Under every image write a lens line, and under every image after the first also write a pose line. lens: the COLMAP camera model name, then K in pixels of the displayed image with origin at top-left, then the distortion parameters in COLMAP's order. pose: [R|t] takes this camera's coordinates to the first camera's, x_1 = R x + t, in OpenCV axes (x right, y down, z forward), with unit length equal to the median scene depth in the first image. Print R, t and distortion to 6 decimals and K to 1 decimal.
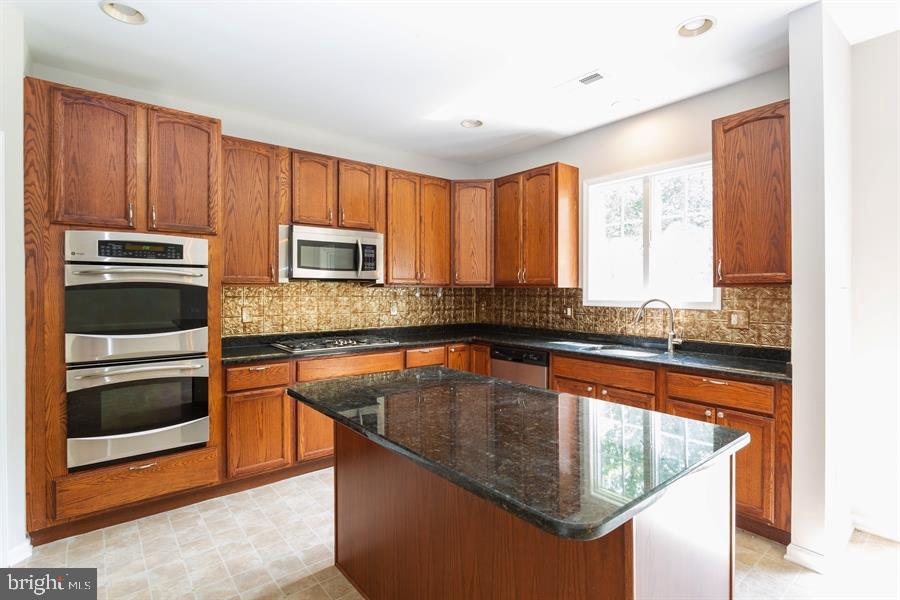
lens RADIAL K [[453.6, 0, 459.8], [0, 453.6, 289.0], [0, 0, 1]] dist [0.001220, -0.000816]
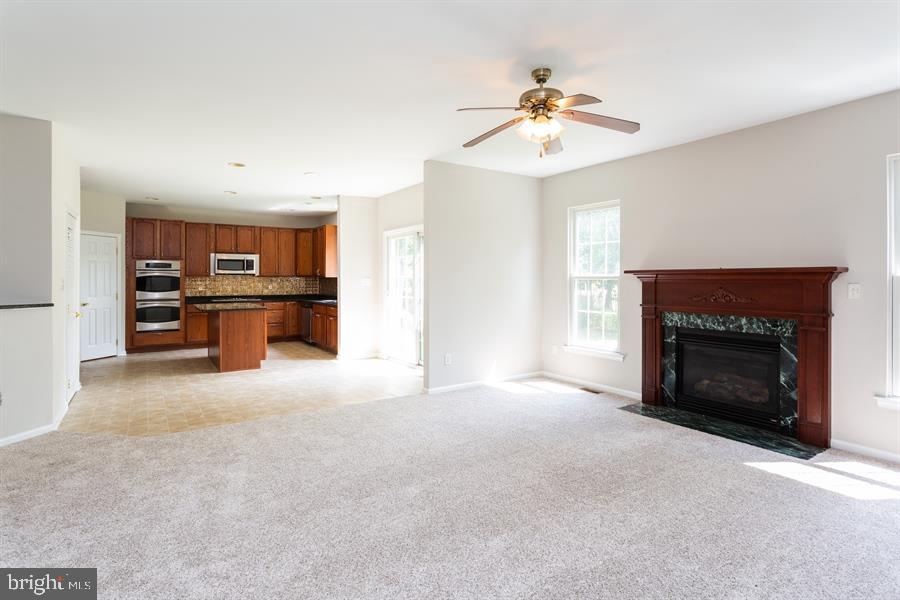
lens RADIAL K [[453.6, 0, 444.3], [0, 453.6, 273.7], [0, 0, 1]] dist [0.001220, -0.000816]
pose [[0.992656, 0.000800, -0.120972, 1.478135], [-0.001850, 0.999962, -0.008575, -0.004603], [0.120960, 0.008735, 0.992619, -1.689425]]
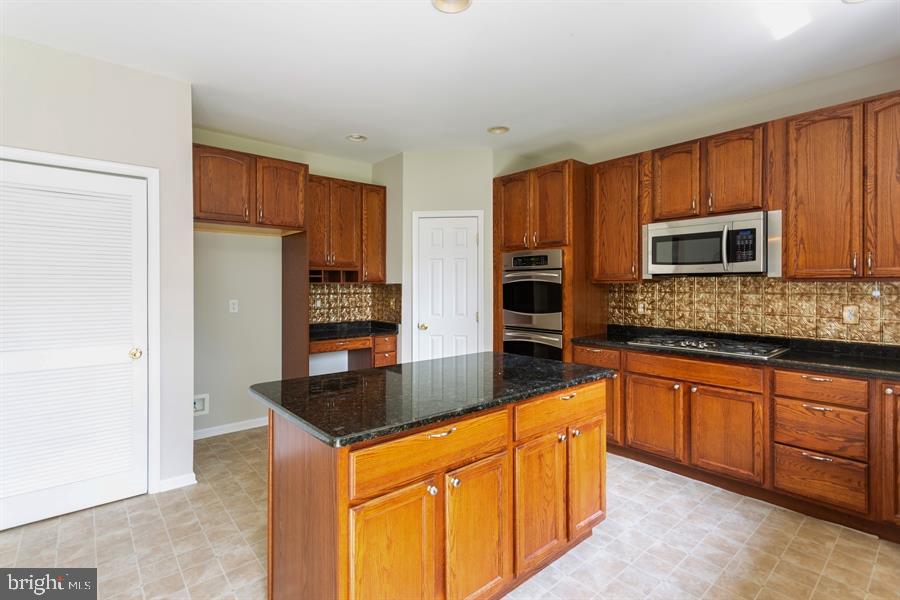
lens RADIAL K [[427.8, 0, 440.7], [0, 427.8, 285.5], [0, 0, 1]] dist [-0.000044, -0.000063]
pose [[-0.003020, 0.000597, -0.999995, 0.726238], [0.001771, 0.999998, 0.000592, 0.000126], [0.999994, -0.001769, -0.003021, 0.612991]]
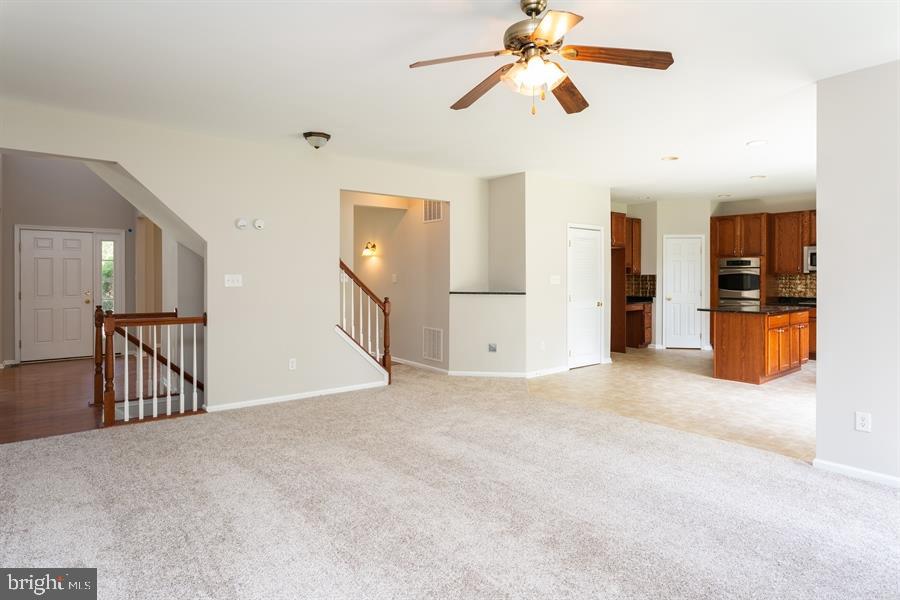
lens RADIAL K [[502.7, 0, 451.2], [0, 502.7, 277.4], [0, 0, 1]] dist [0.002243, 0.001392]
pose [[-0.021394, 0.005182, -0.999758, 2.434758], [0.000420, 0.999987, 0.005174, -0.006742], [0.999771, -0.000309, -0.021396, -0.768360]]
